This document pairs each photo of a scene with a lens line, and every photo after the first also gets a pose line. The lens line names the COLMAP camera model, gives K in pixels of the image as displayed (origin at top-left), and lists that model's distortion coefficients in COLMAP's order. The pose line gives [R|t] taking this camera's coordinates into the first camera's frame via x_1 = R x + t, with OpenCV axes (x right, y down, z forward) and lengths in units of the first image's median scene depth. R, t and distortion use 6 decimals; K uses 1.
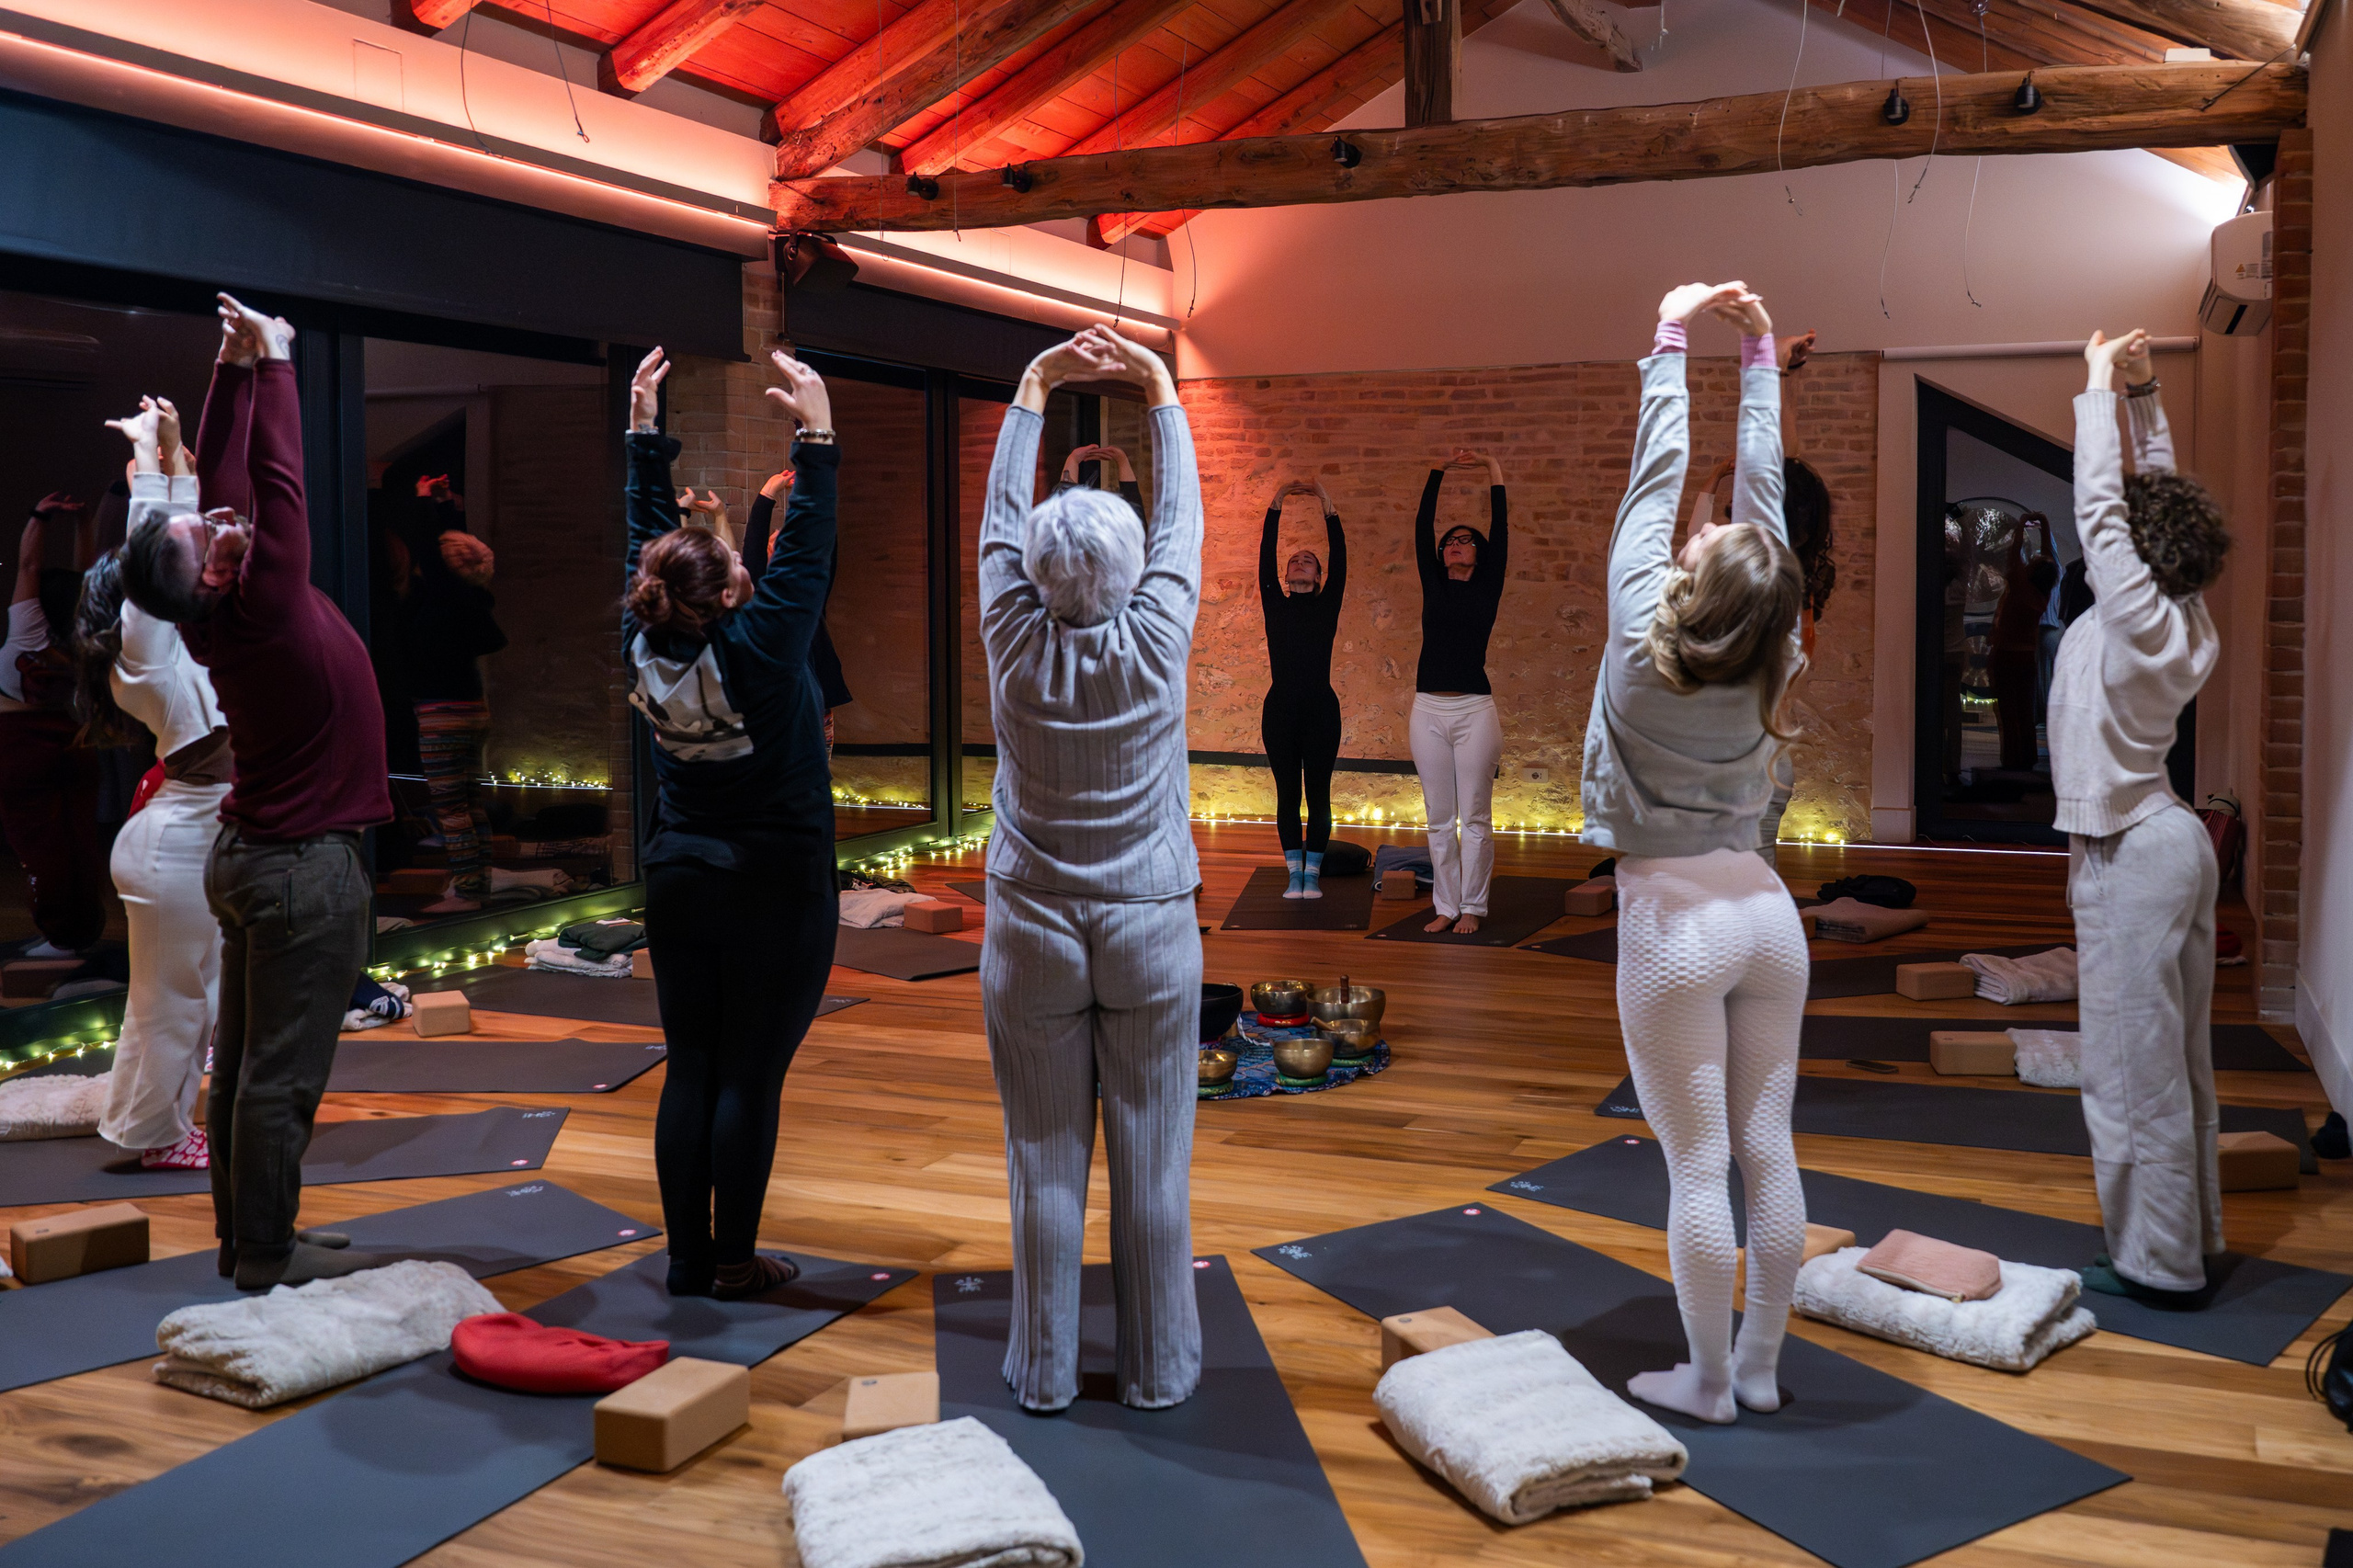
lens RADIAL K [[2097.4, 0, 1401.8], [0, 2097.4, 664.7], [0, 0, 1]] dist [-0.009855, 0.021951]
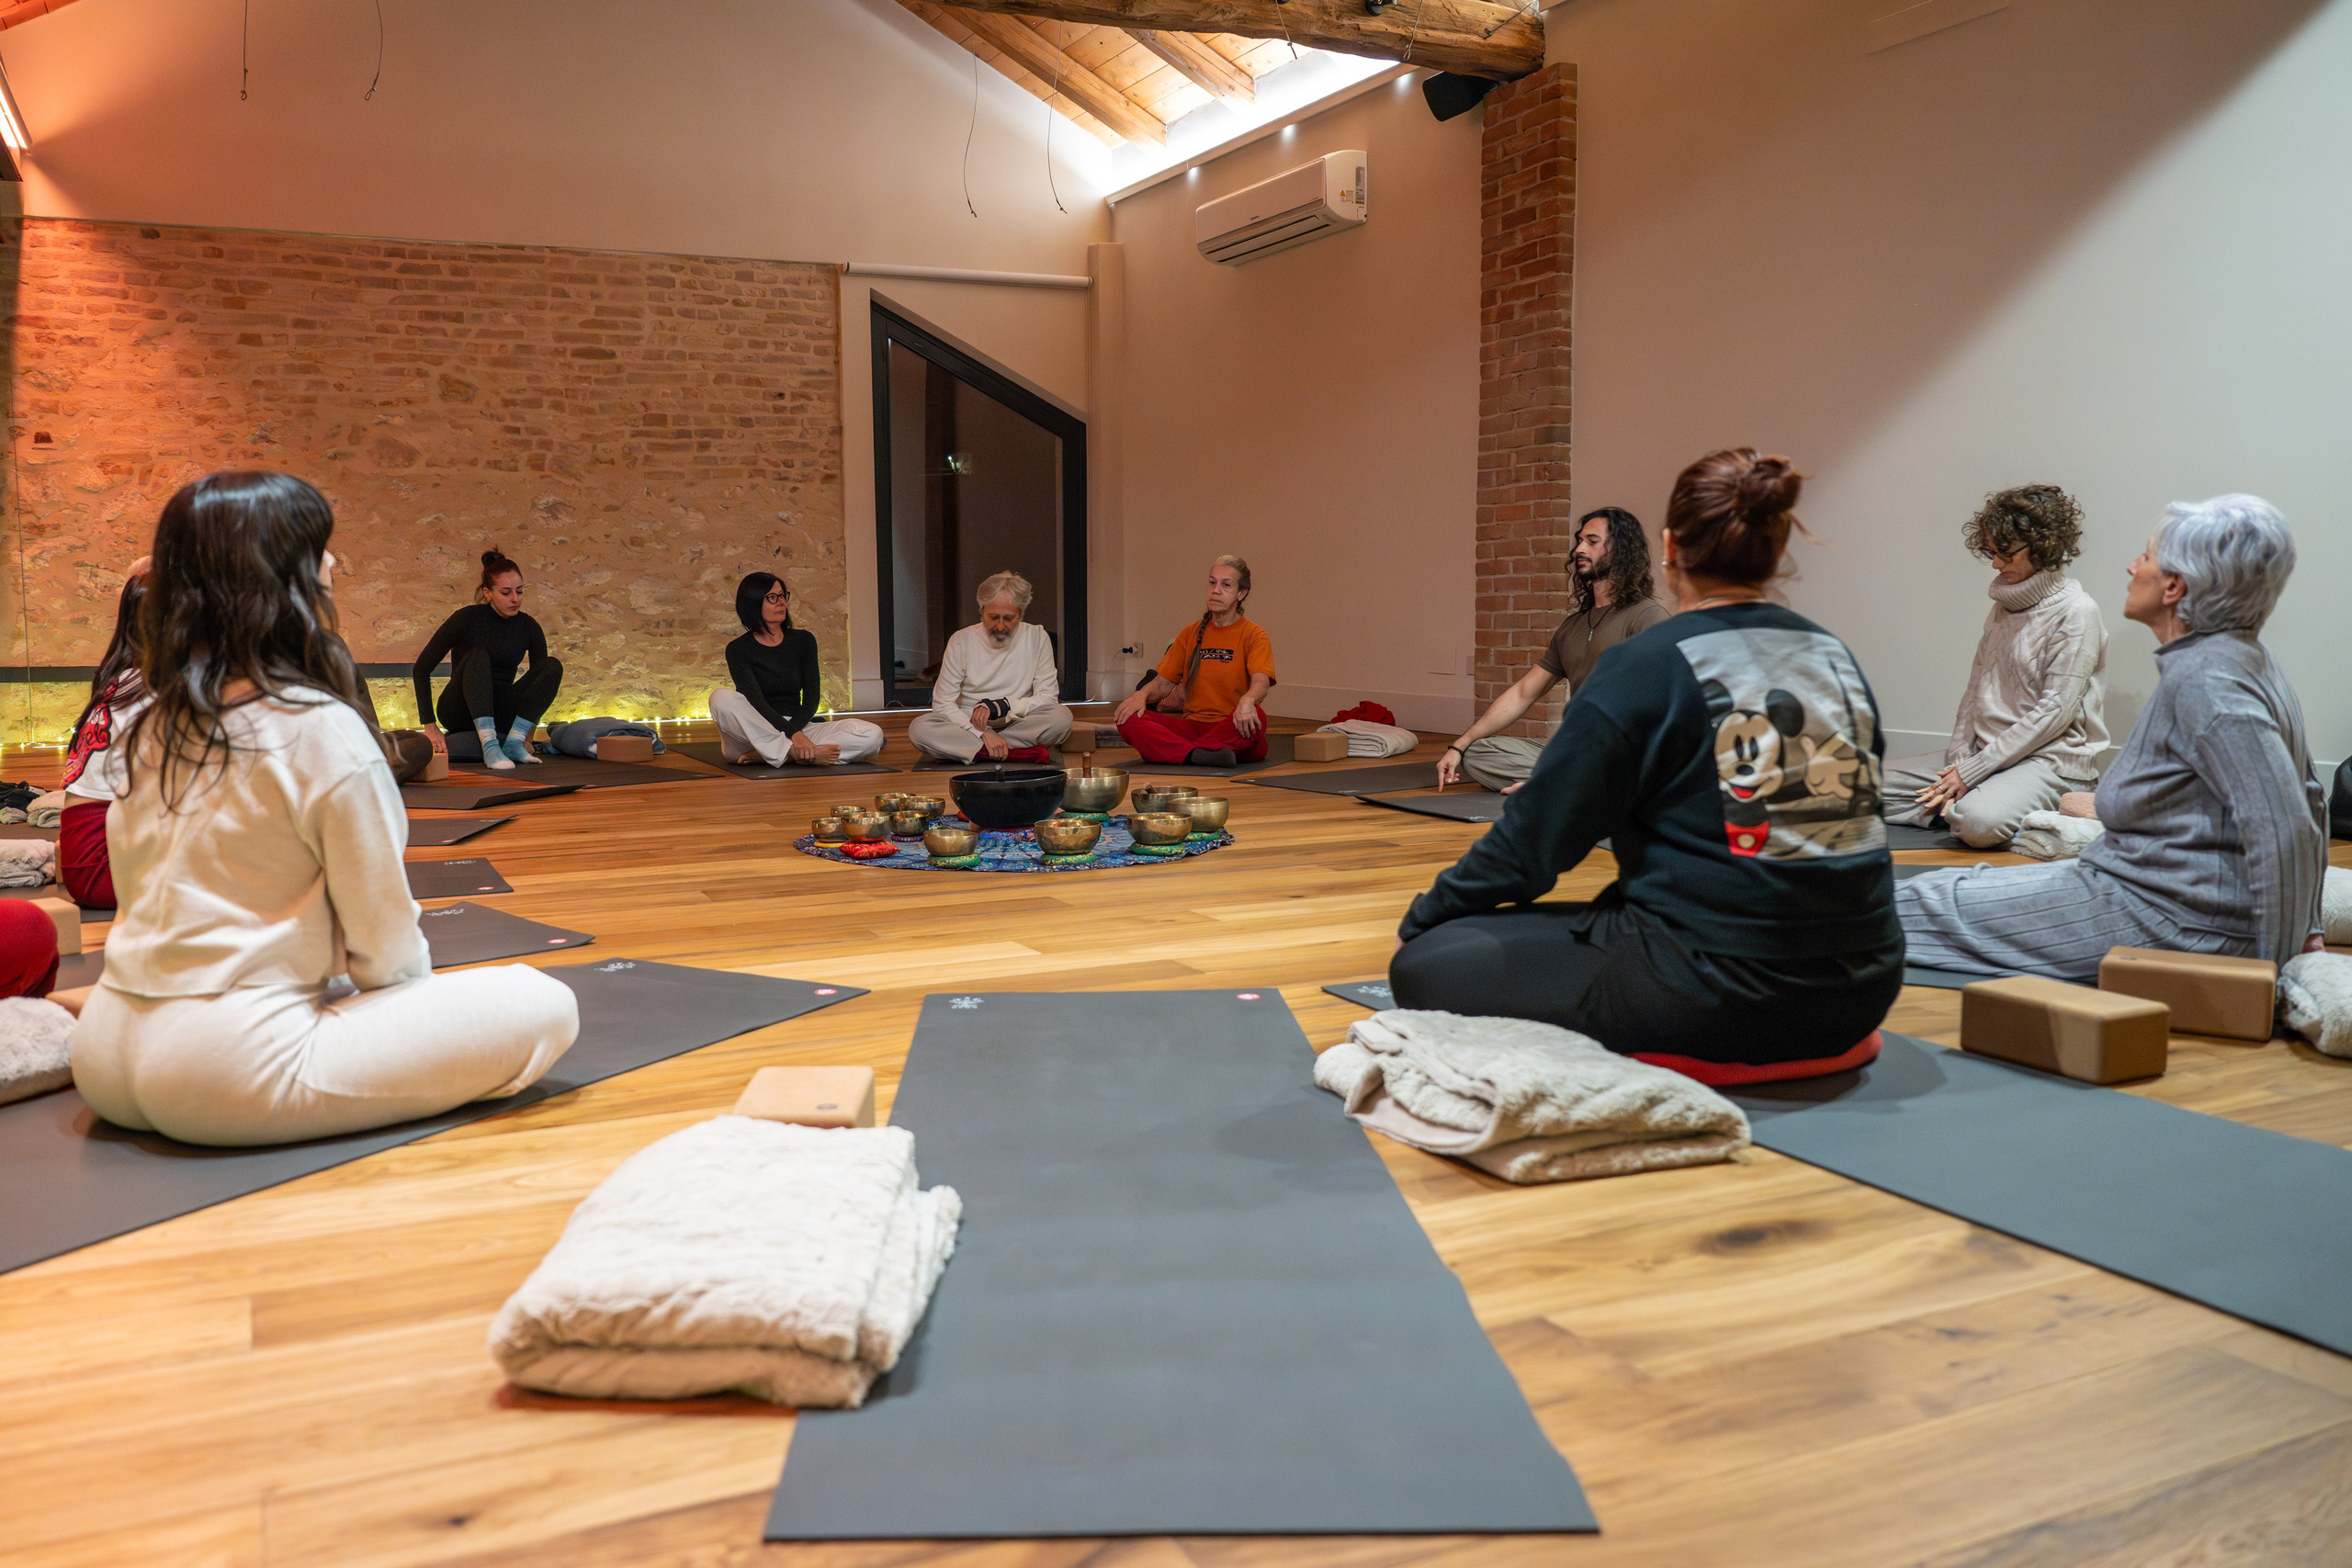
lens RADIAL K [[1792.1, 0, 1054.3], [0, 1792.1, 778.0], [0, 0, 1]] dist [-0.007524, 0.001366]
pose [[0.717077, -0.075301, 0.692915, -0.365544], [0.041905, 0.997006, 0.064980, 0.063201], [-0.695733, -0.017559, 0.718086, 0.241896]]
